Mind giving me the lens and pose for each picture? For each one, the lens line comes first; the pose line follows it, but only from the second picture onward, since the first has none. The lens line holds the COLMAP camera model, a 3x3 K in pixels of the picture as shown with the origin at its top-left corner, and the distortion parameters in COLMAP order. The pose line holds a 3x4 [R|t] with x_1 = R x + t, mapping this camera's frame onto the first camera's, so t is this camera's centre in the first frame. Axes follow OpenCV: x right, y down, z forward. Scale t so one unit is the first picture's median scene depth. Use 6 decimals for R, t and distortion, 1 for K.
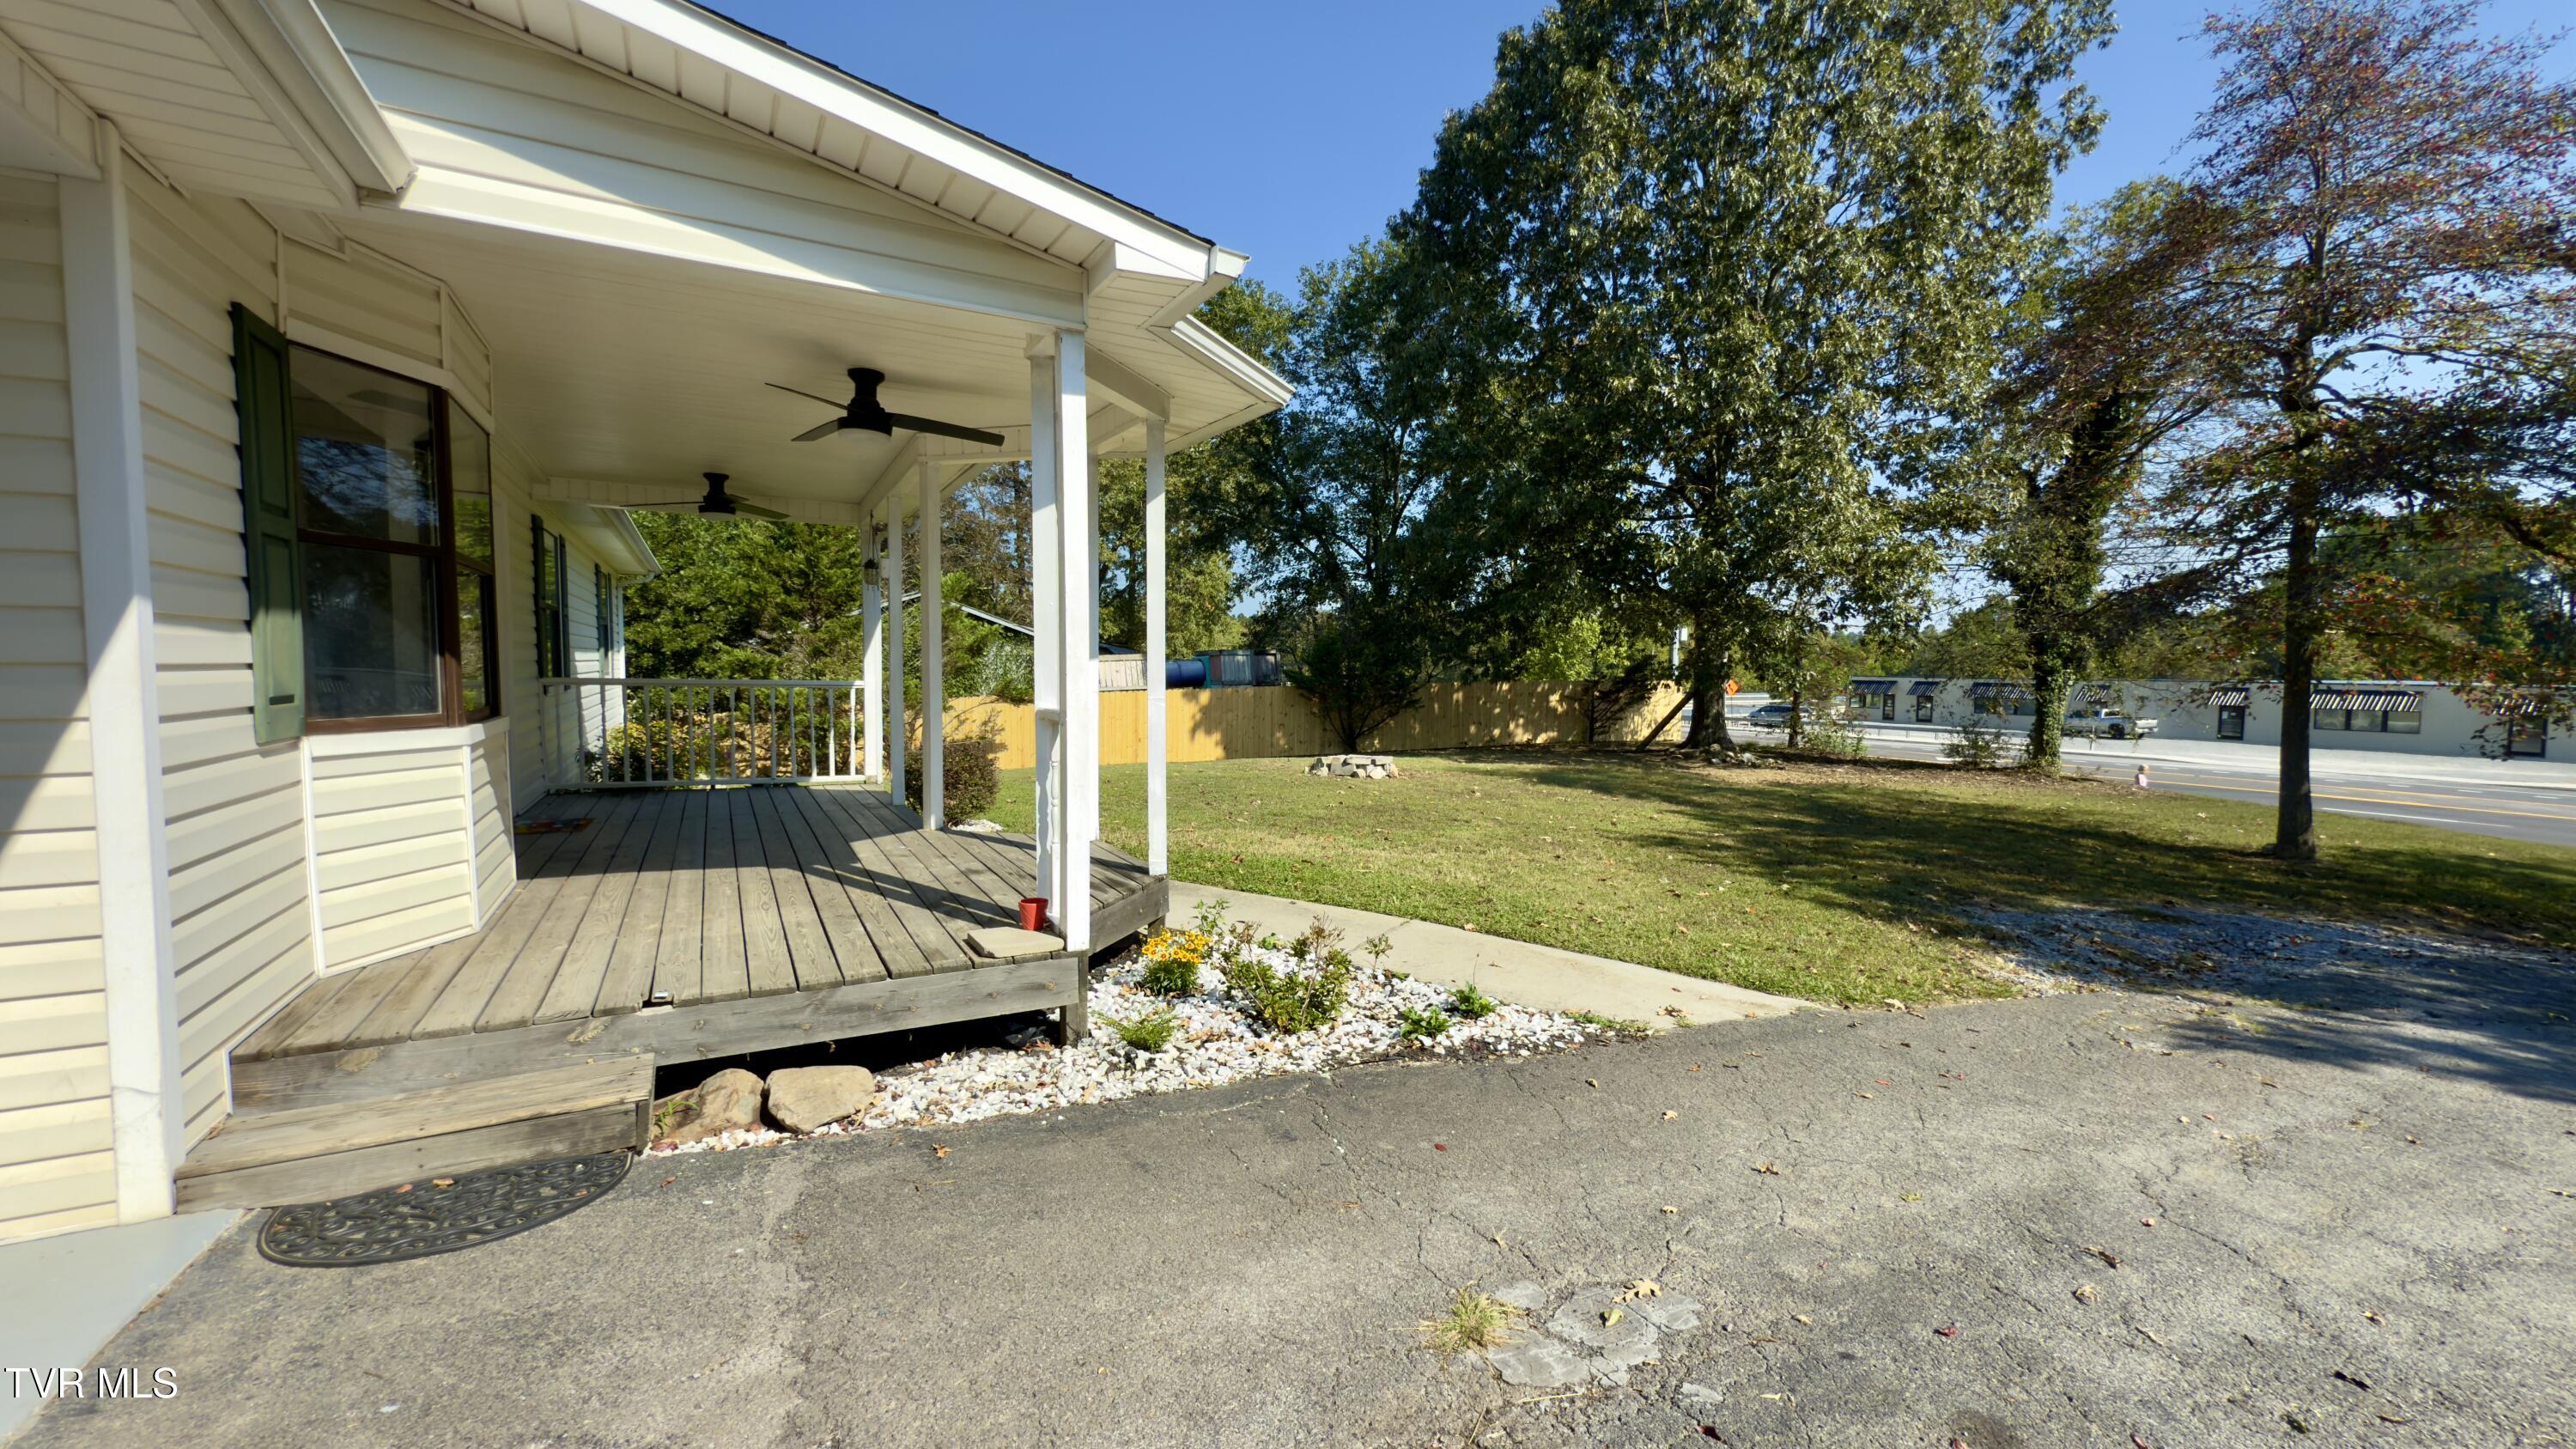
lens RADIAL K [[1033.0, 0, 1276.8], [0, 1033.0, 717.2], [0, 0, 1]] dist [0.002034, 0.000158]
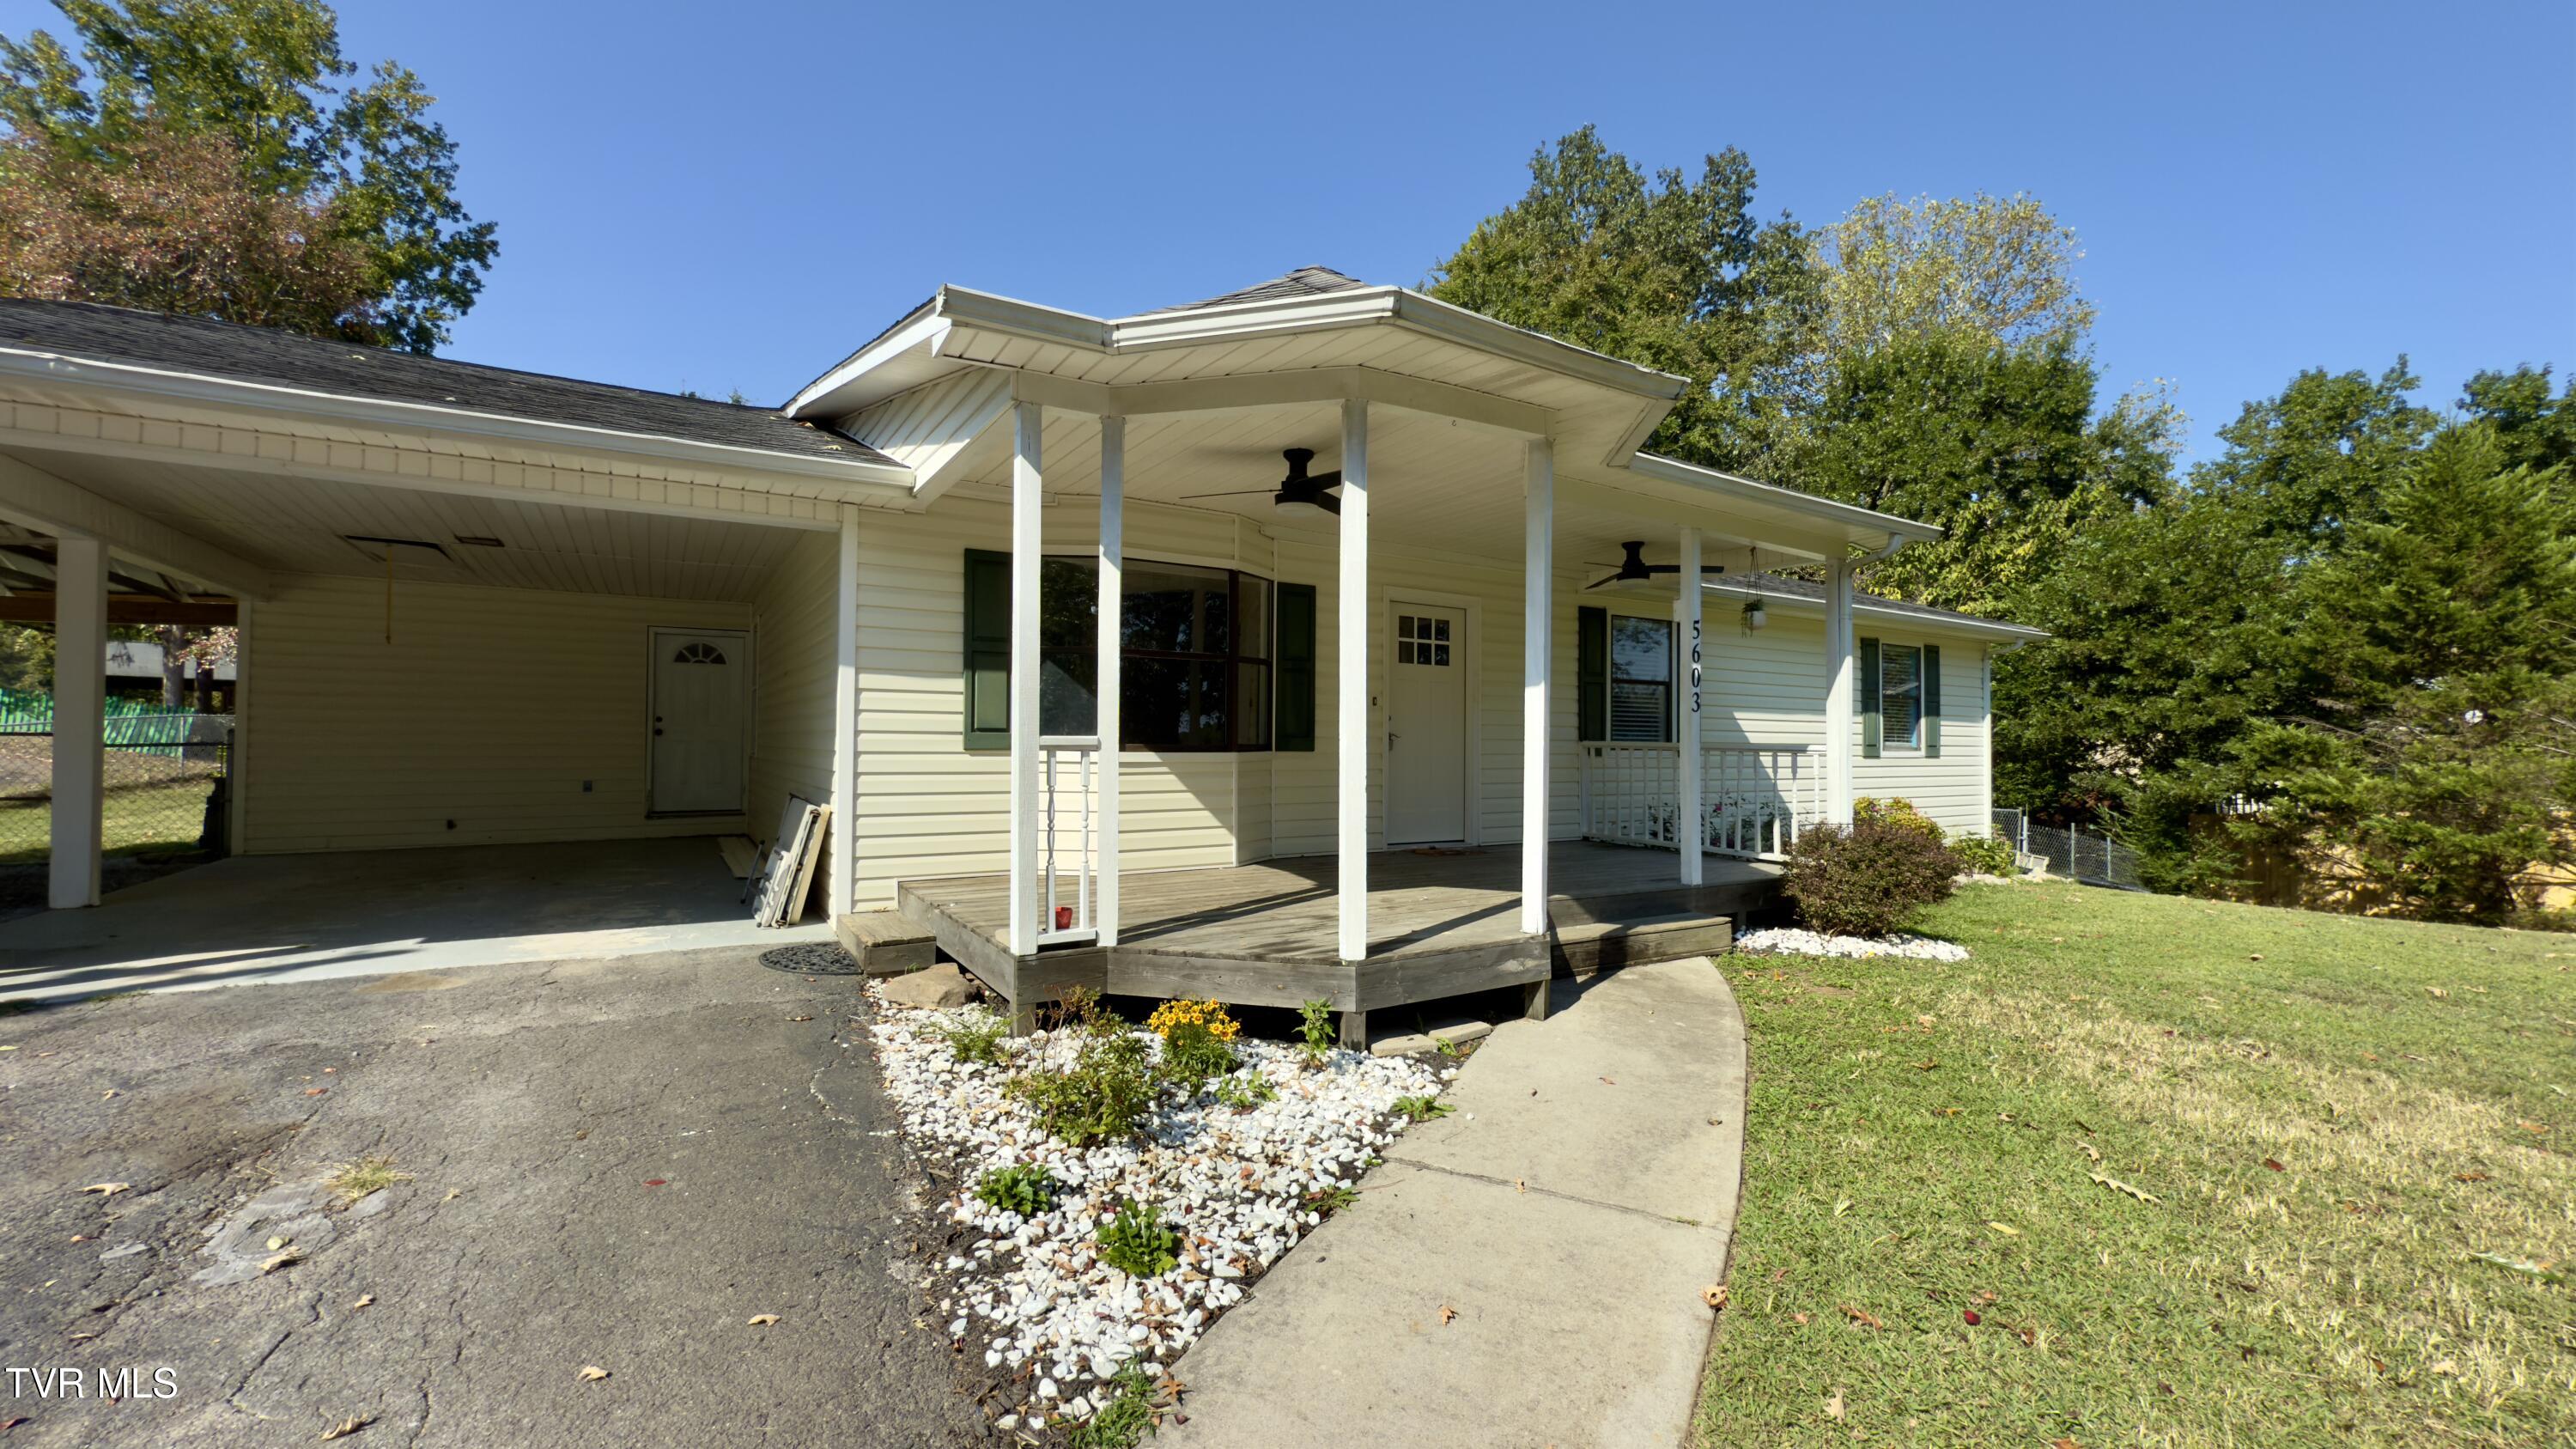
lens RADIAL K [[1033.0, 0, 1276.8], [0, 1033.0, 717.2], [0, 0, 1]] dist [0.002034, 0.000158]
pose [[0.055323, -0.038679, -0.997719, 0.910832], [-0.058284, 0.997420, -0.041900, 0.006492], [0.996766, 0.060469, 0.052926, 1.192844]]
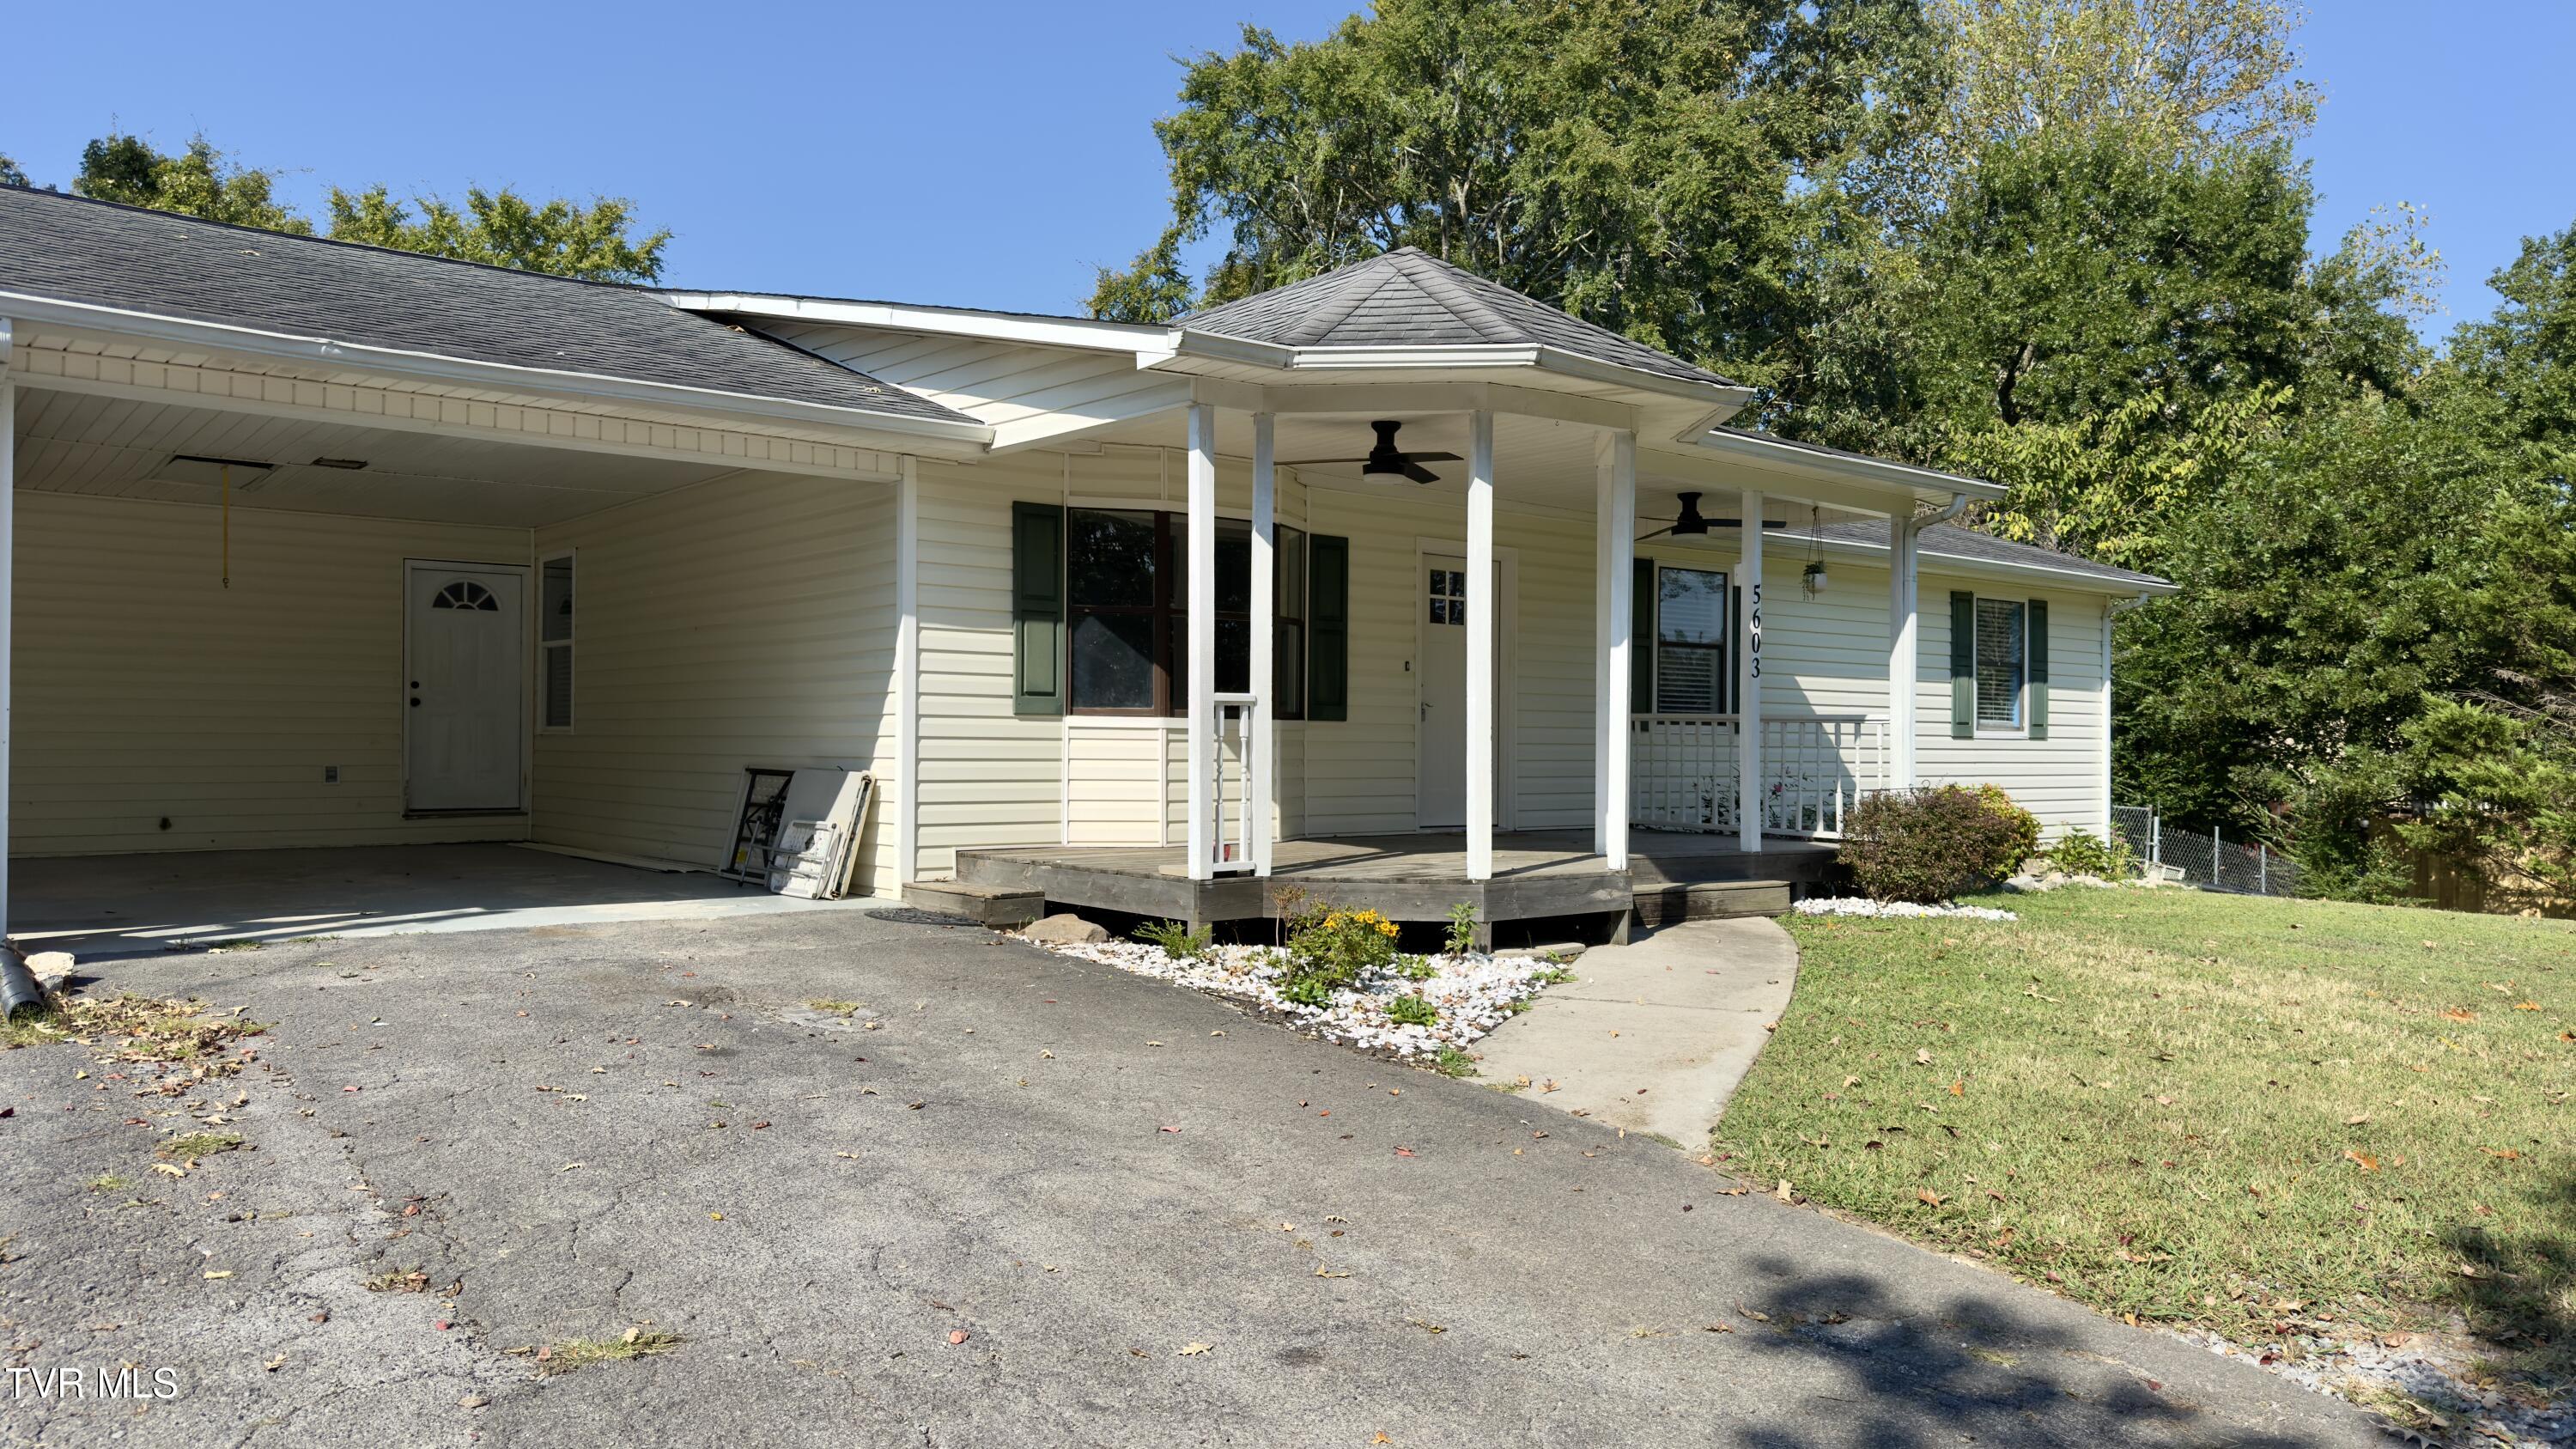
lens RADIAL K [[1814.6, 0, 1272.6], [0, 1814.6, 724.7], [0, 0, 1]] dist [0.136390, -0.209558]
pose [[0.184572, -0.023311, -0.982542, 2.024912], [-0.055643, 0.997867, -0.034128, 0.107375], [0.981243, 0.060970, 0.182881, 0.661309]]
